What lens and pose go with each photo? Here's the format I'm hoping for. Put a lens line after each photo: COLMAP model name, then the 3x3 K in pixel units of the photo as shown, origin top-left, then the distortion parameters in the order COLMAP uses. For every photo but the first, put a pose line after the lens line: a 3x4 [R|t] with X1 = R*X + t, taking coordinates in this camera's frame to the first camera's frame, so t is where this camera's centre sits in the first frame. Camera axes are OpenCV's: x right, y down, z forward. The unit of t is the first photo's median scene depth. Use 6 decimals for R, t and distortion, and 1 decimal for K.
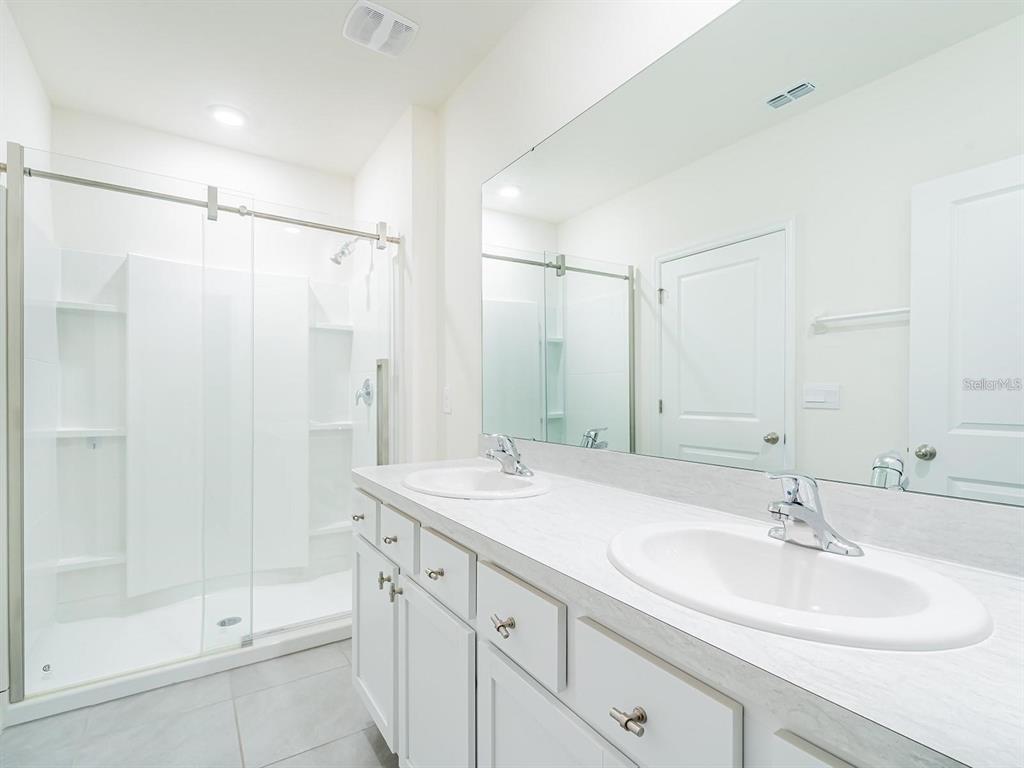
lens RADIAL K [[495.3, 0, 509.2], [0, 495.3, 406.5], [0, 0, 1]] dist [-0.003115, -0.001096]
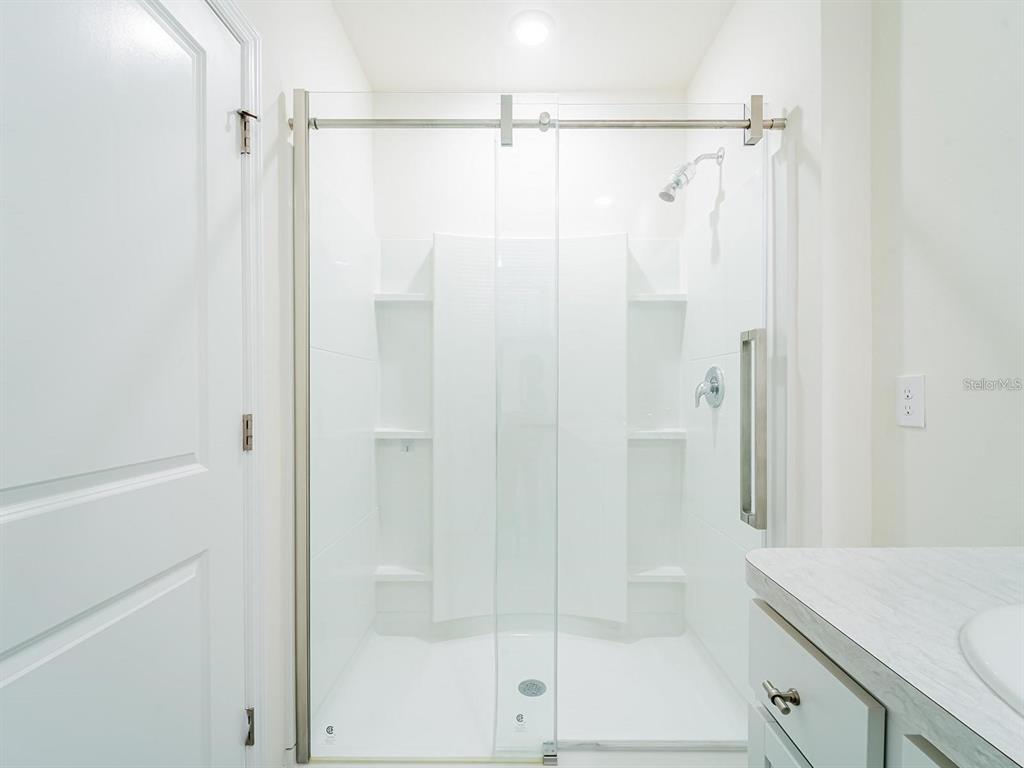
lens RADIAL K [[479.9, 0, 520.4], [0, 479.9, 378.7], [0, 0, 1]] dist [0.000508, -0.000172]
pose [[0.841400, -0.021196, -0.539997, -0.173200], [-0.006211, 0.998785, -0.048882, -0.007898], [0.540377, 0.044483, 0.840246, 0.352792]]
